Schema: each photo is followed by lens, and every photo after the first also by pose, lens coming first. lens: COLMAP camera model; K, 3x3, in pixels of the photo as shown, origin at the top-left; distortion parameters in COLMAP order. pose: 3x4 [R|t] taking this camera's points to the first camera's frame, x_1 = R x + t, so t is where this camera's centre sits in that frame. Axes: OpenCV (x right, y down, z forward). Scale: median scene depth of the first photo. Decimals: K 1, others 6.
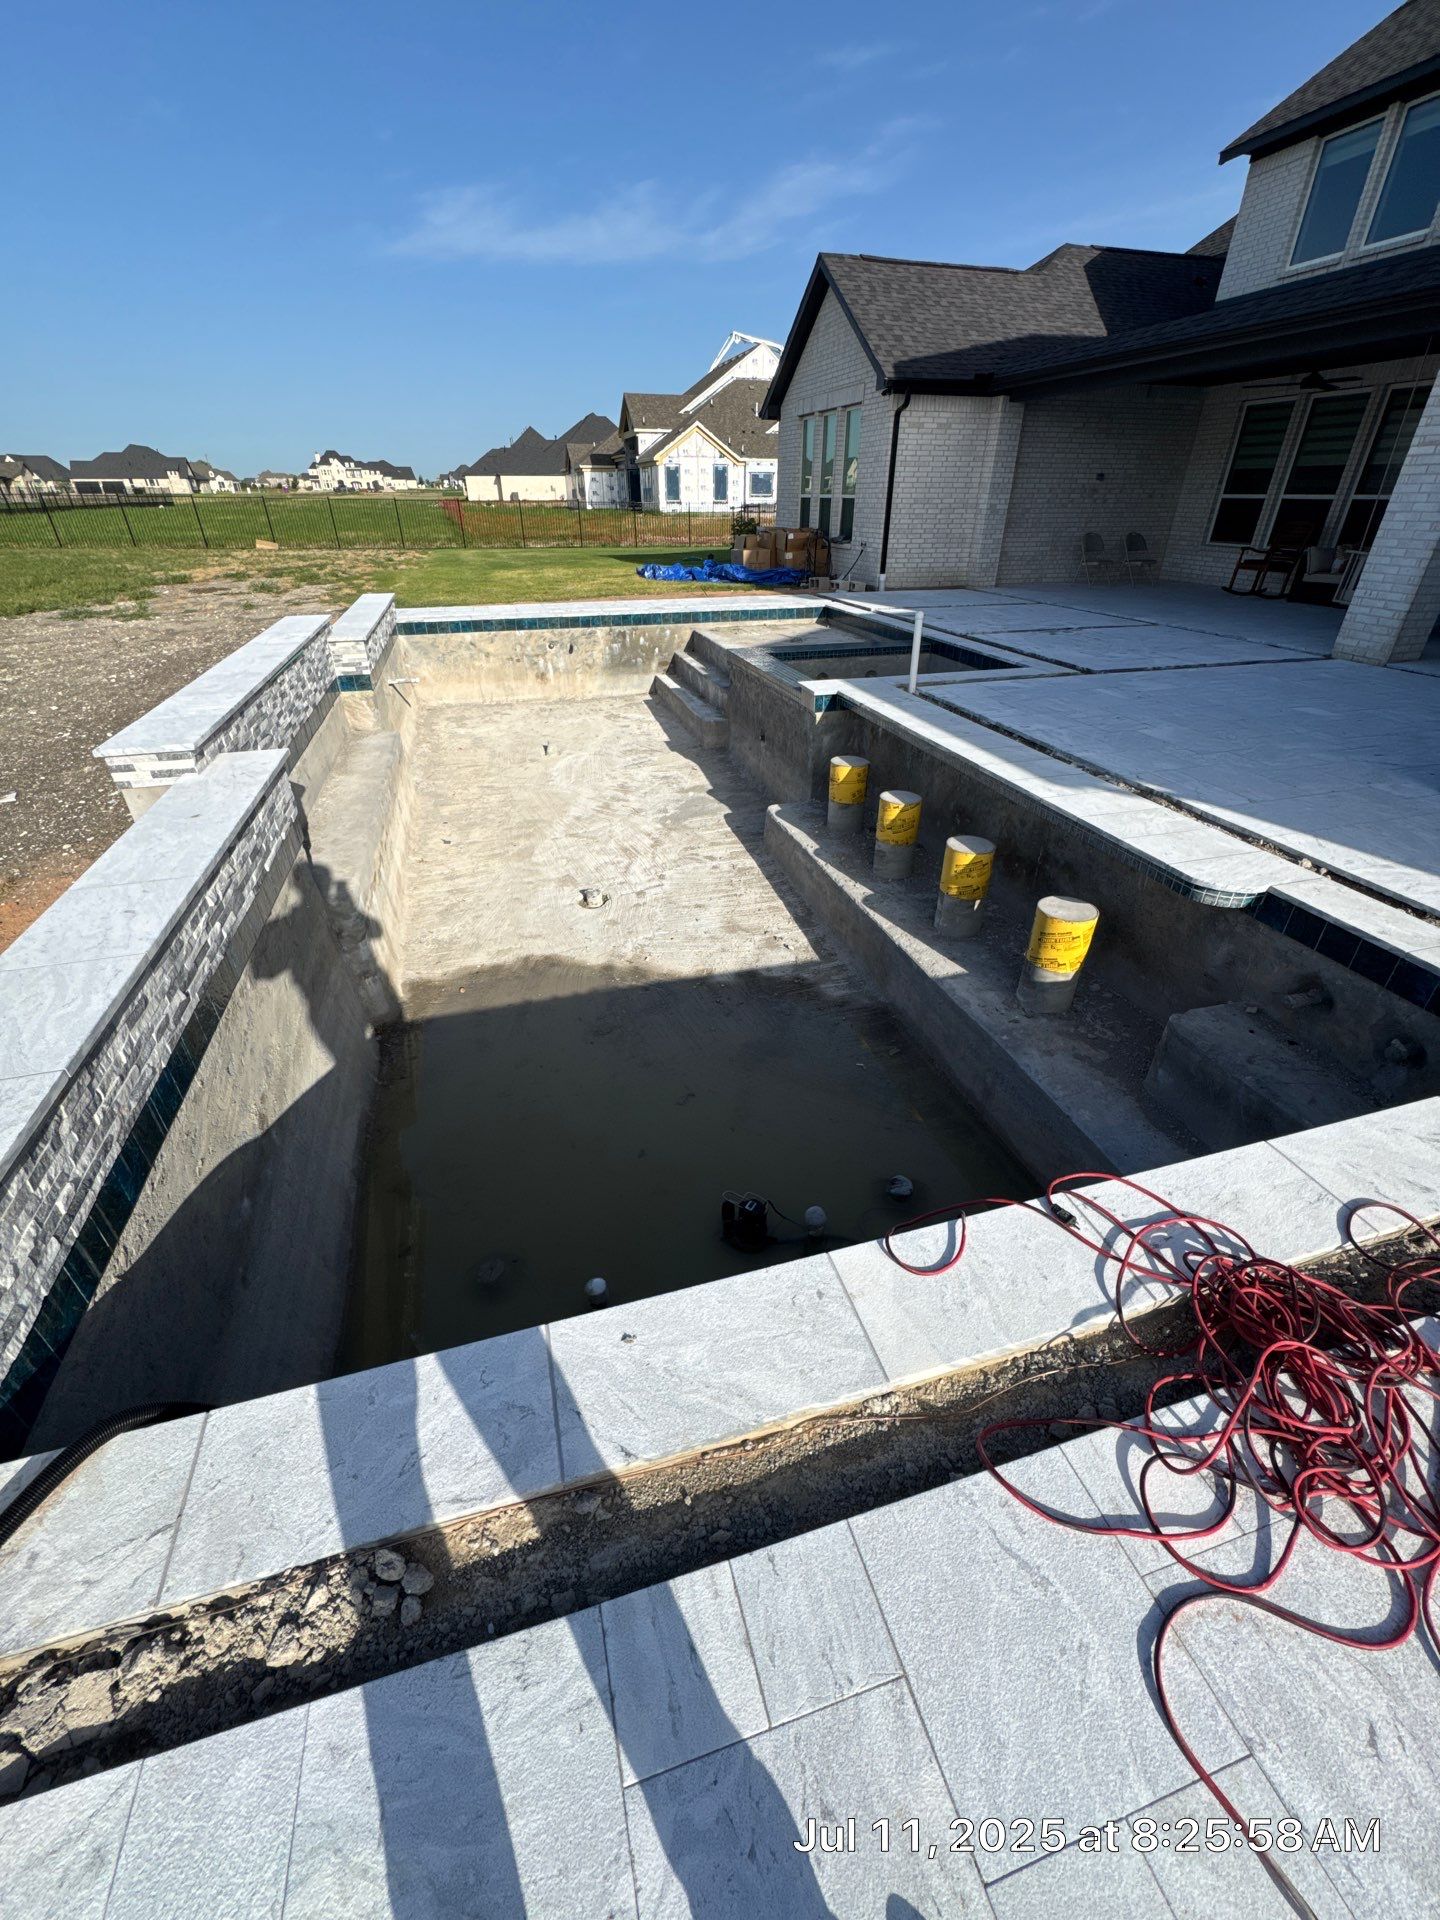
lens RADIAL K [[765.1, 0, 720.0], [0, 765.1, 960.0], [0, 0, 1]] dist [-0.006262, 0.000787]
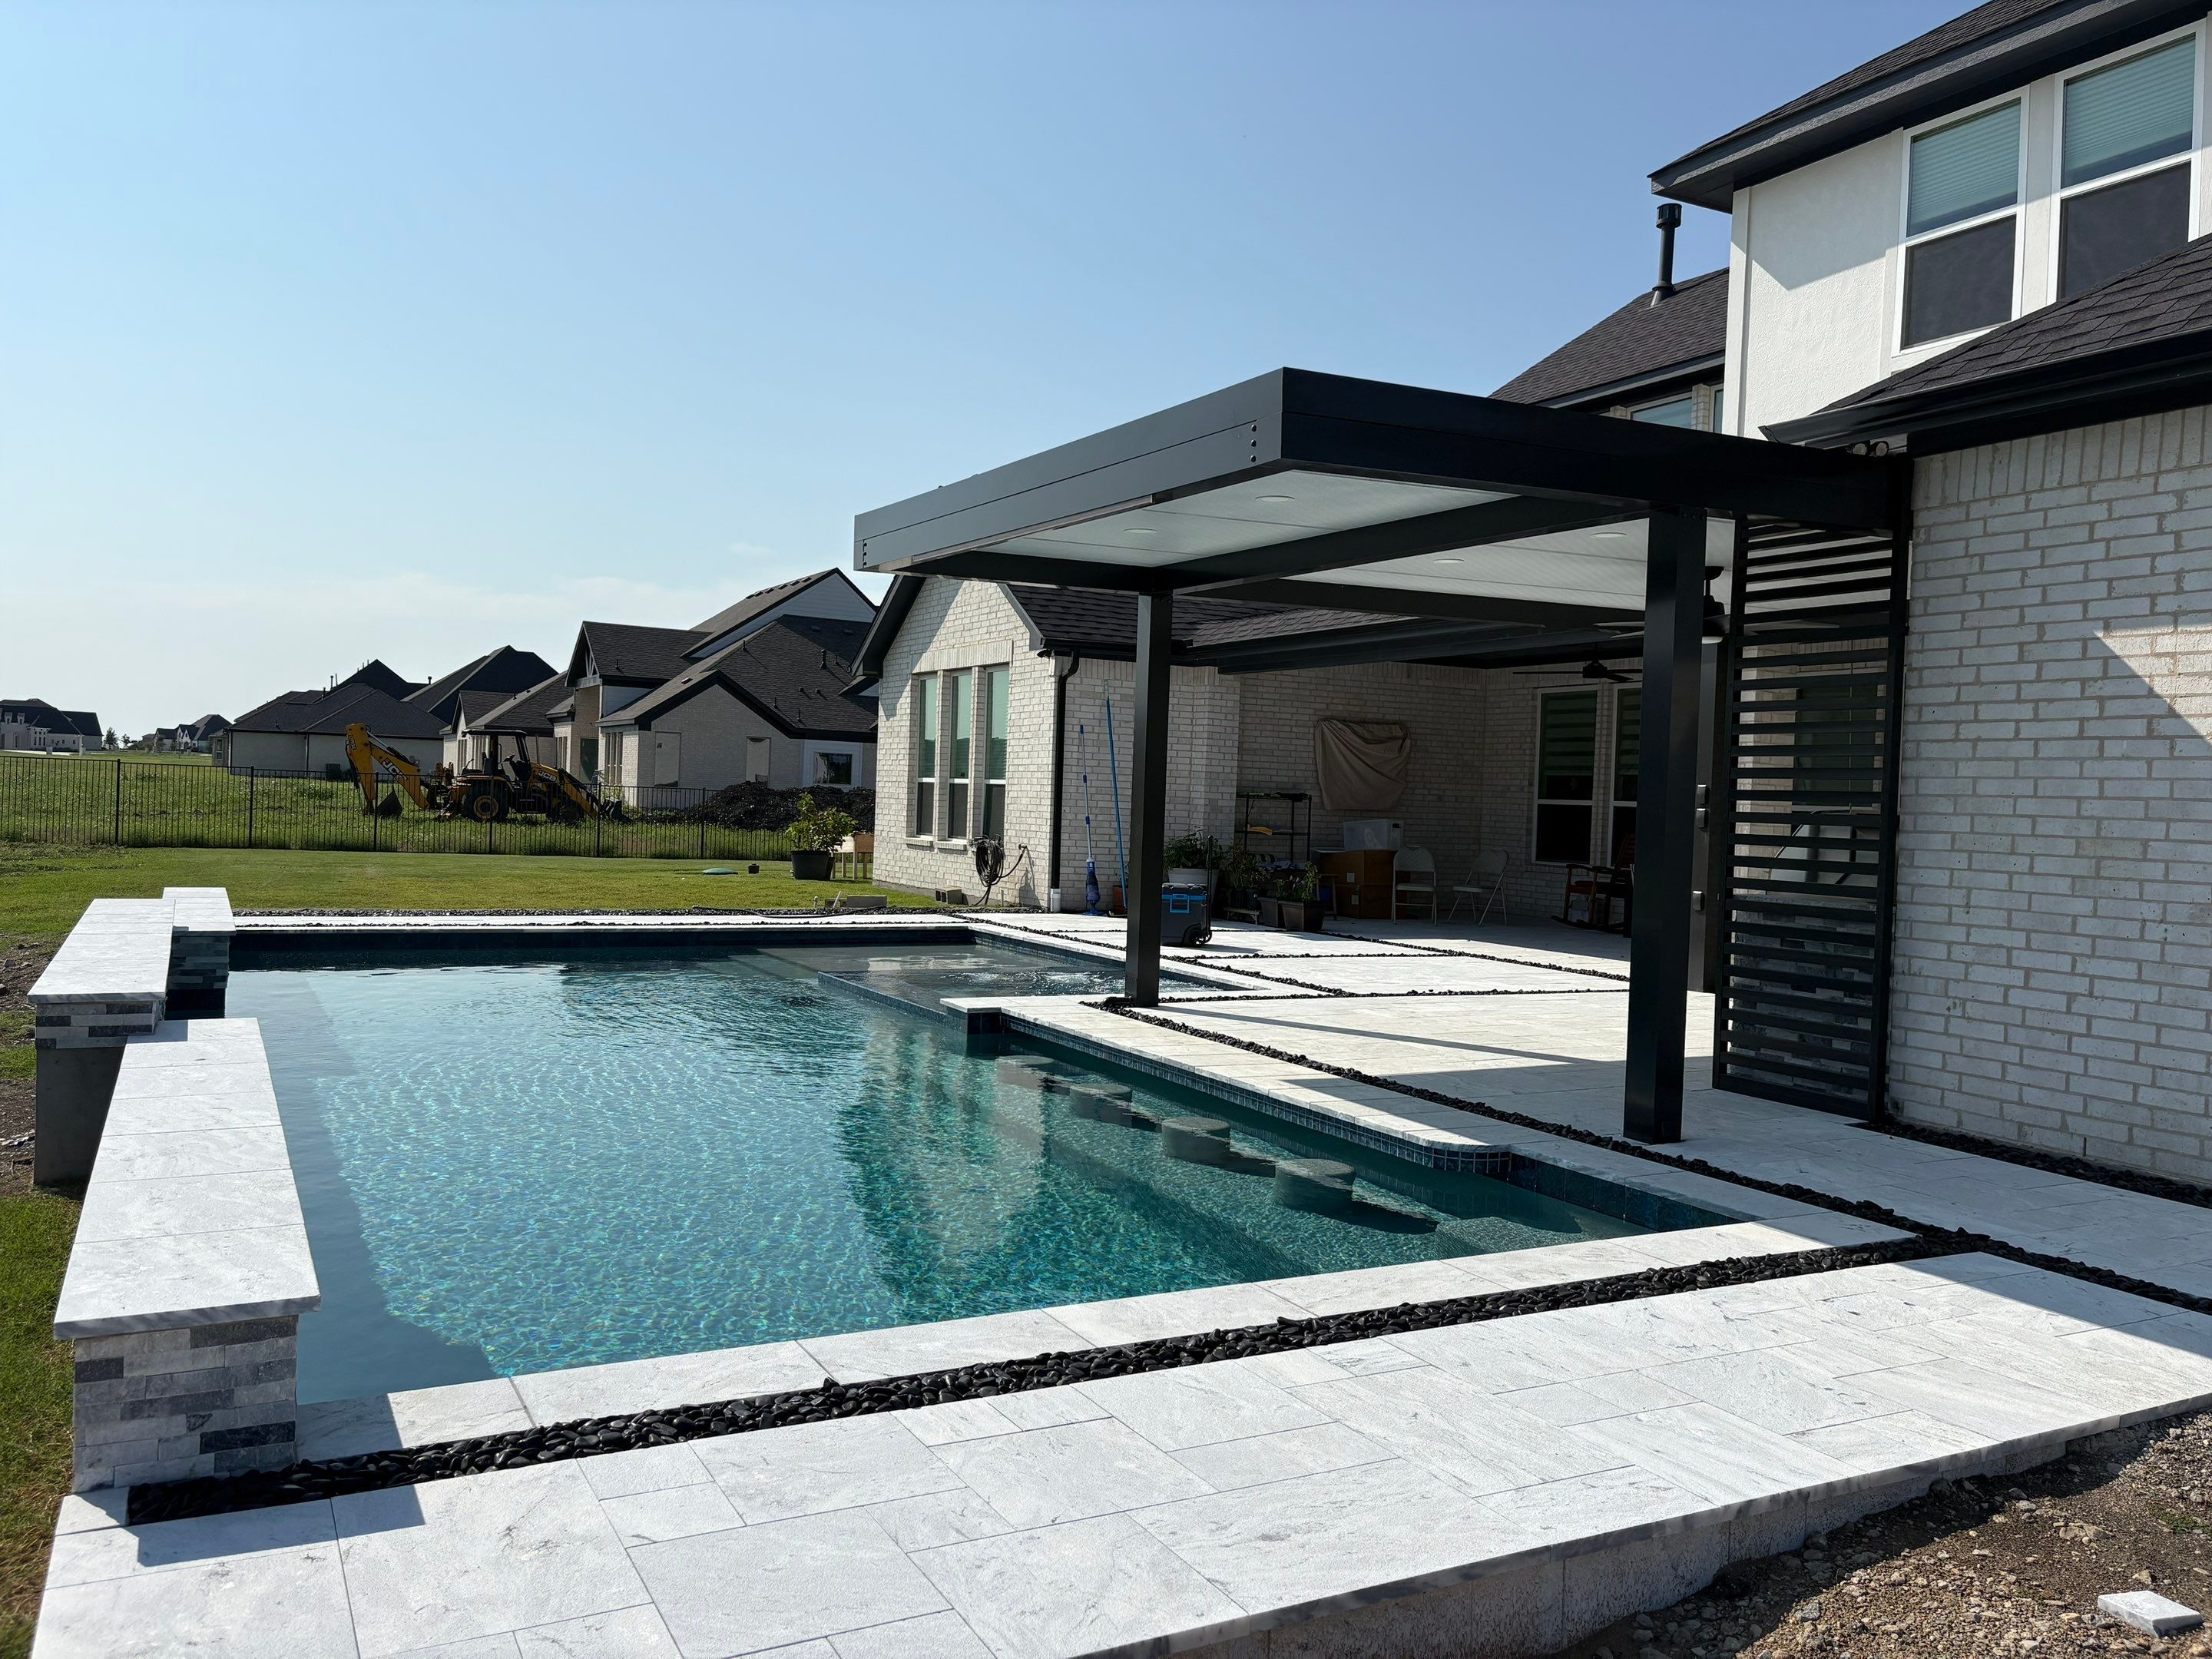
lens RADIAL K [[1691.7, 0, 1108.9], [0, 1691.7, 785.8], [0, 0, 1]] dist [0.034256, -0.005136]
pose [[0.977857, 0.037844, 0.205826, -0.032419], [0.075496, 0.853496, -0.515602, 0.142140], [-0.195184, 0.519724, 0.831740, -0.209498]]
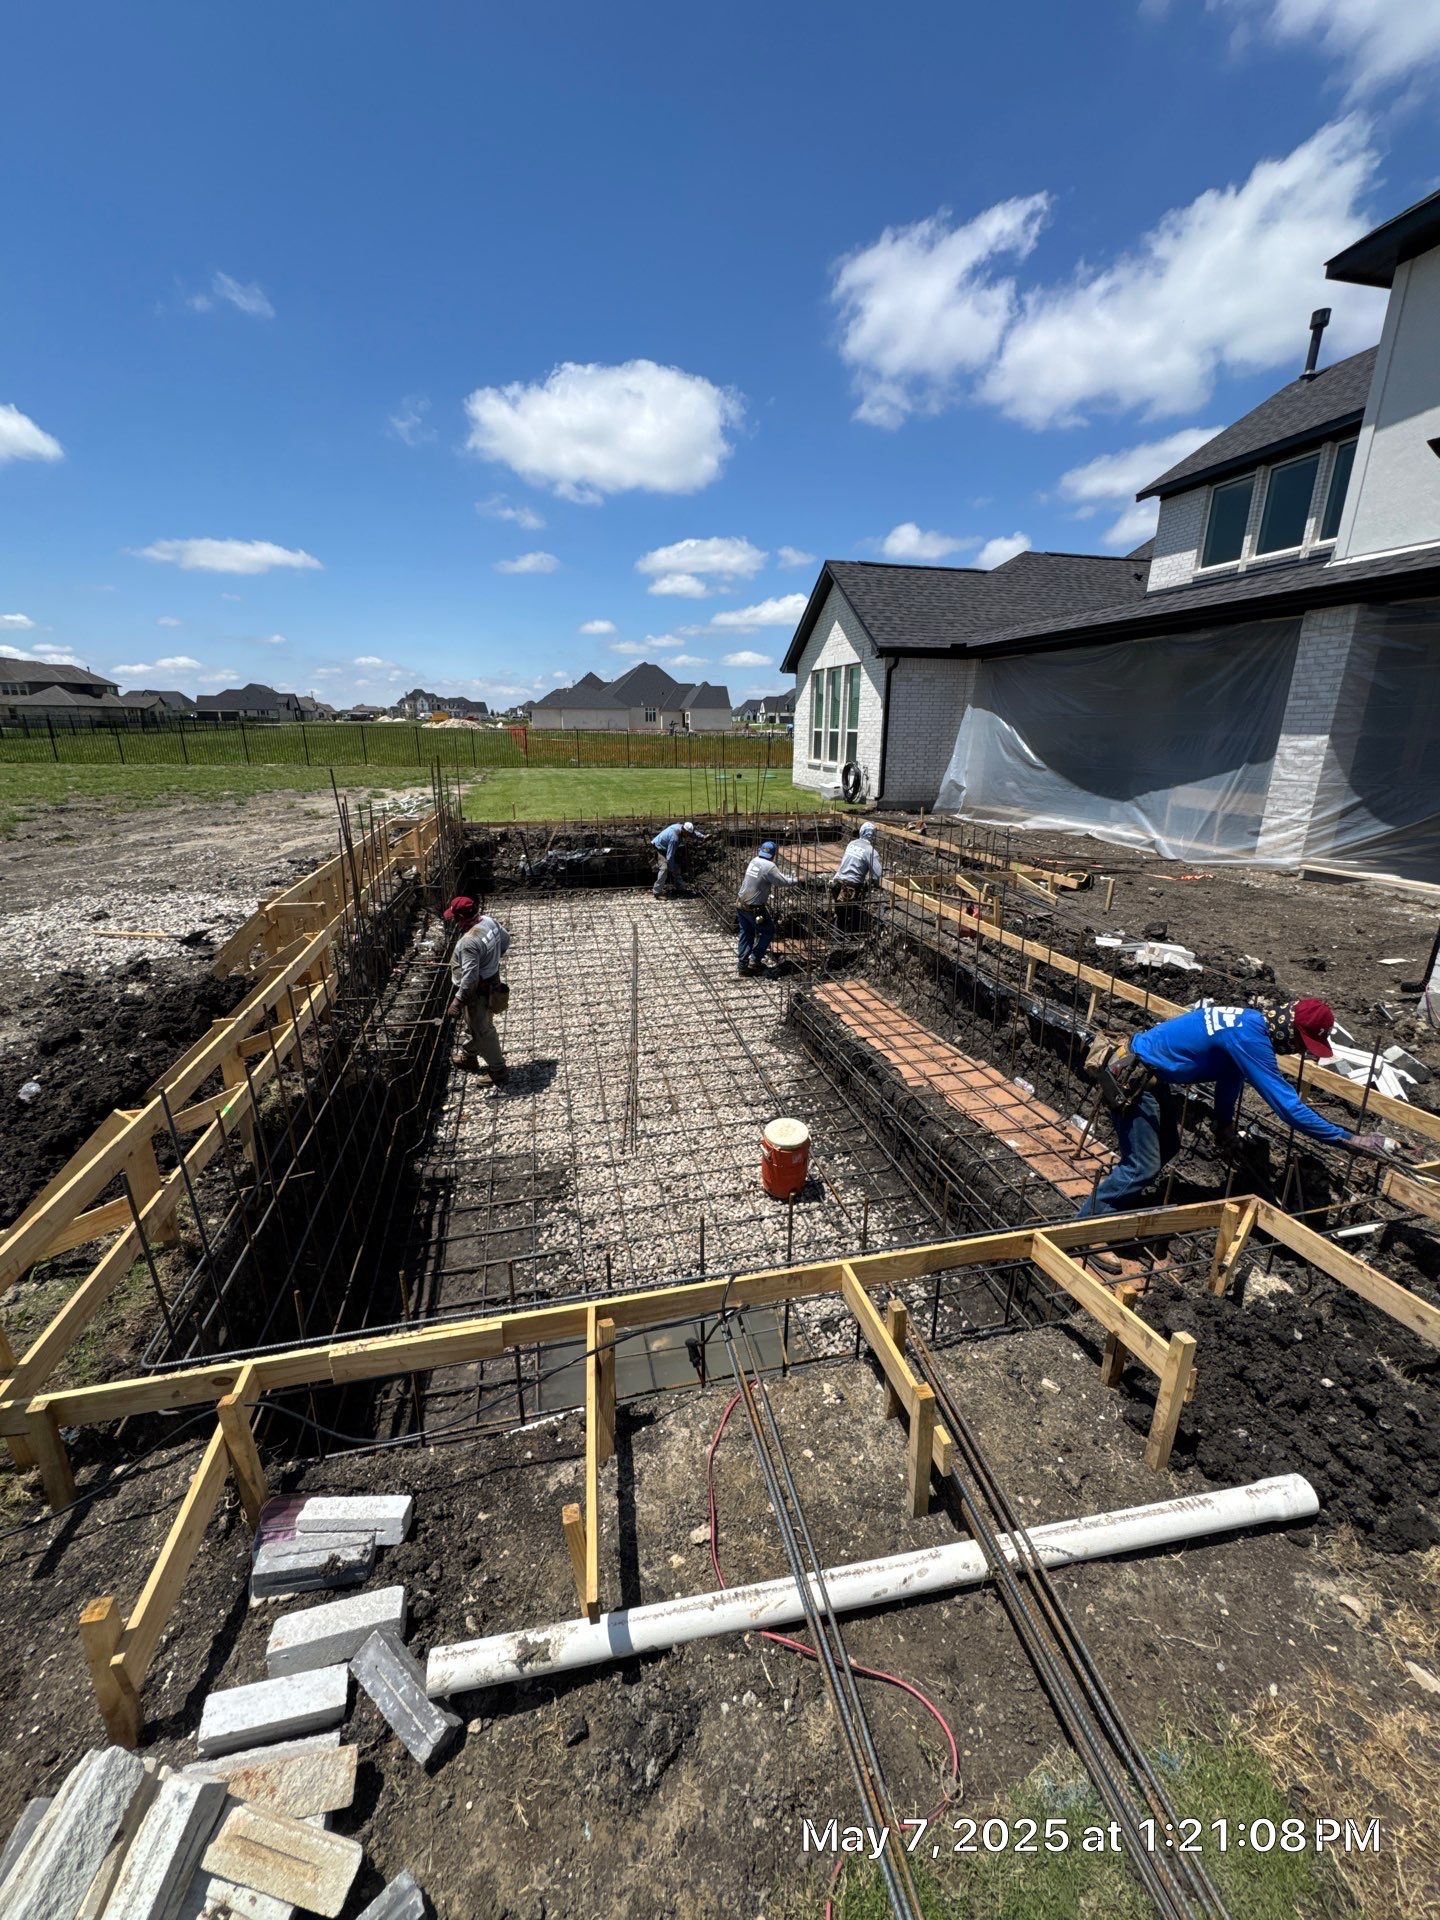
lens RADIAL K [[779.0, 0, 720.0], [0, 779.0, 960.0], [0, 0, 1]] dist [-0.000747, -0.000145]
pose [[0.998896, 0.019969, -0.042523, 0.023253], [-0.030051, 0.967353, -0.251644, 0.056674], [0.036110, 0.252644, 0.966885, -0.105069]]
